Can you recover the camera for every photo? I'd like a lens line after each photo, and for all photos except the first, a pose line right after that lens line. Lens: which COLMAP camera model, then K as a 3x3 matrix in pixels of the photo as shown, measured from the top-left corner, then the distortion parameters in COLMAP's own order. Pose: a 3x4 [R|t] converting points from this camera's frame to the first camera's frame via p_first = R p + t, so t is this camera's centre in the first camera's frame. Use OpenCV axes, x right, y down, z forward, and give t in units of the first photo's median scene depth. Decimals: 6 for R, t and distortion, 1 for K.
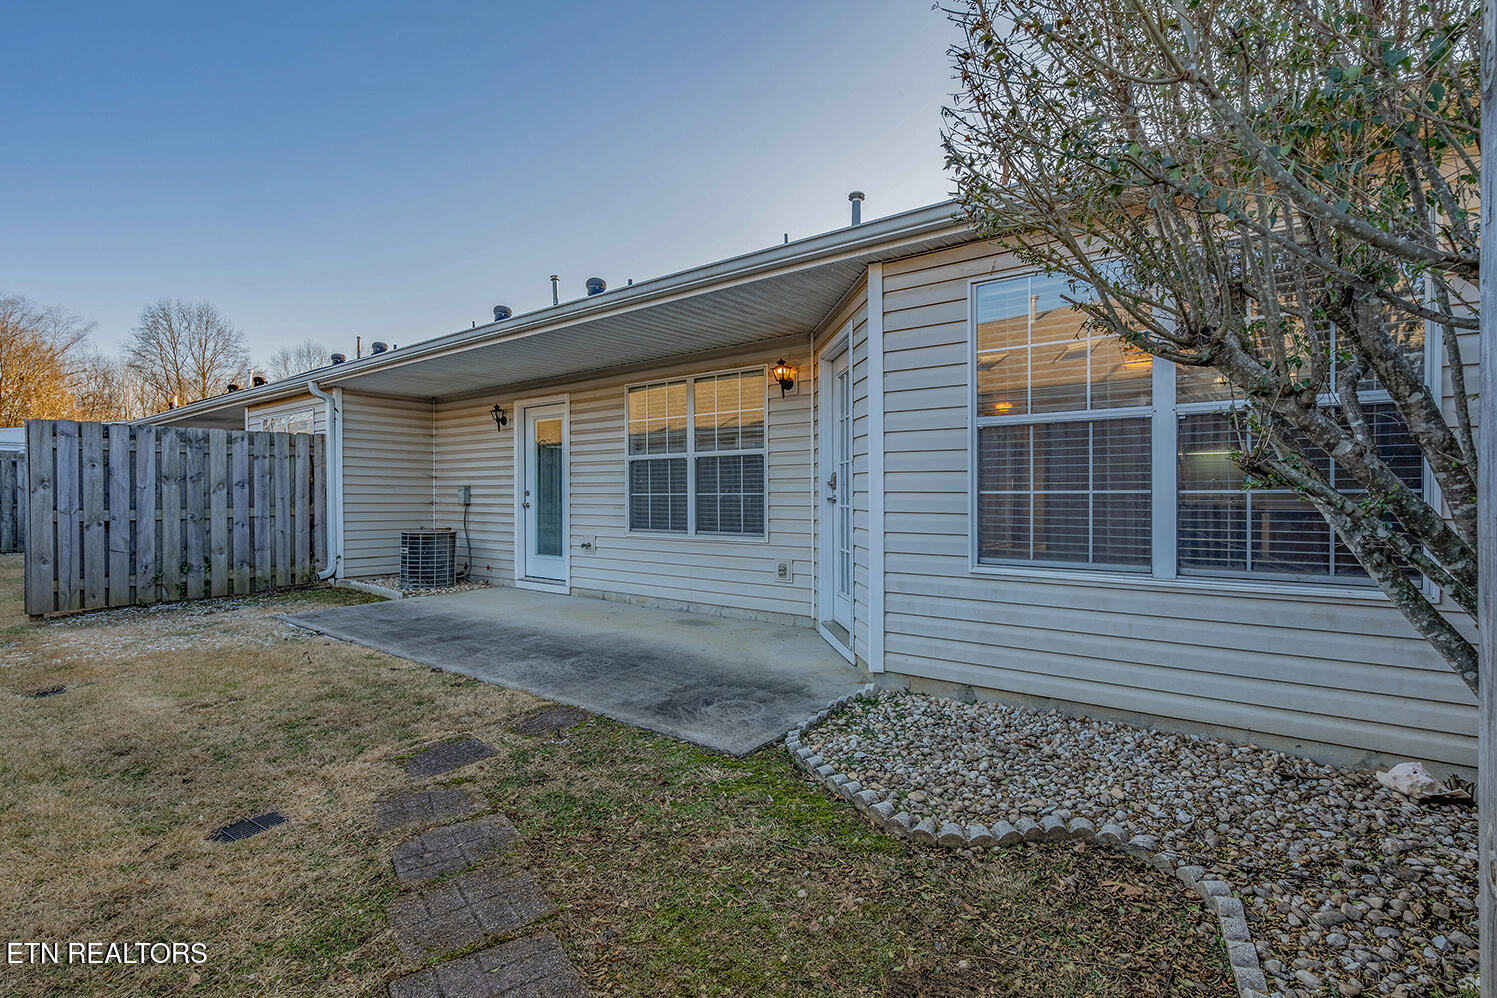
lens RADIAL K [[704.2, 0, 762.1], [0, 704.2, 497.9], [0, 0, 1]] dist [-0.002147, -0.000369]
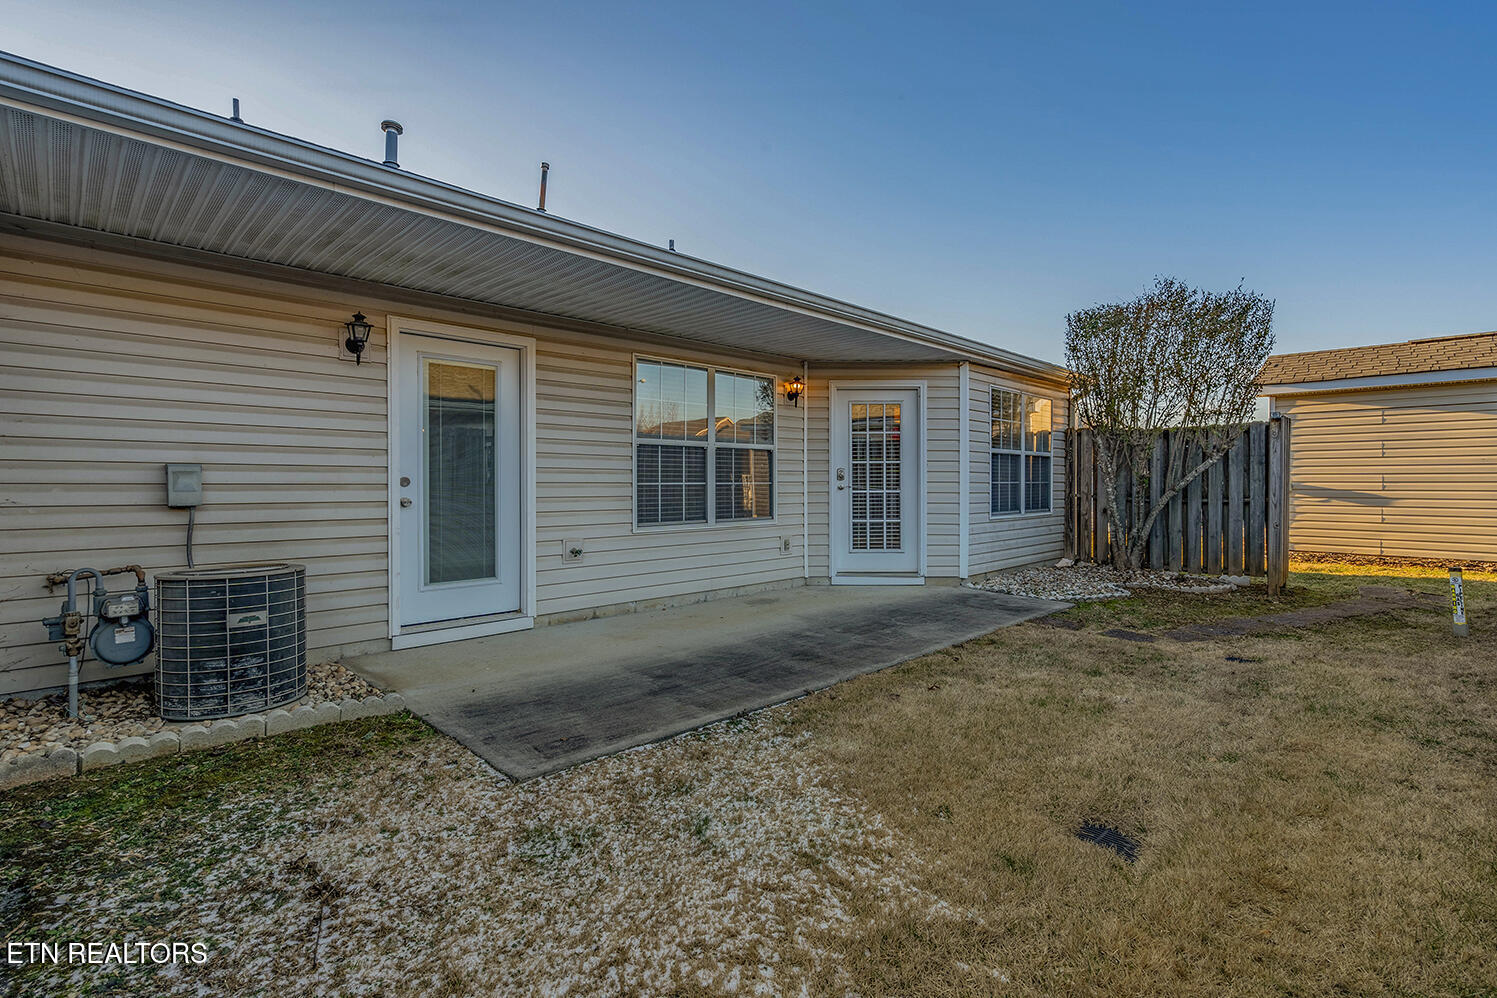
lens RADIAL K [[704.2, 0, 762.1], [0, 704.2, 497.9], [0, 0, 1]] dist [-0.002147, -0.000369]
pose [[0.116143, -0.015013, 0.993119, -1.046621], [0.008322, 0.999865, 0.014142, 0.001531], [-0.993198, 0.006623, 0.116252, 0.775609]]
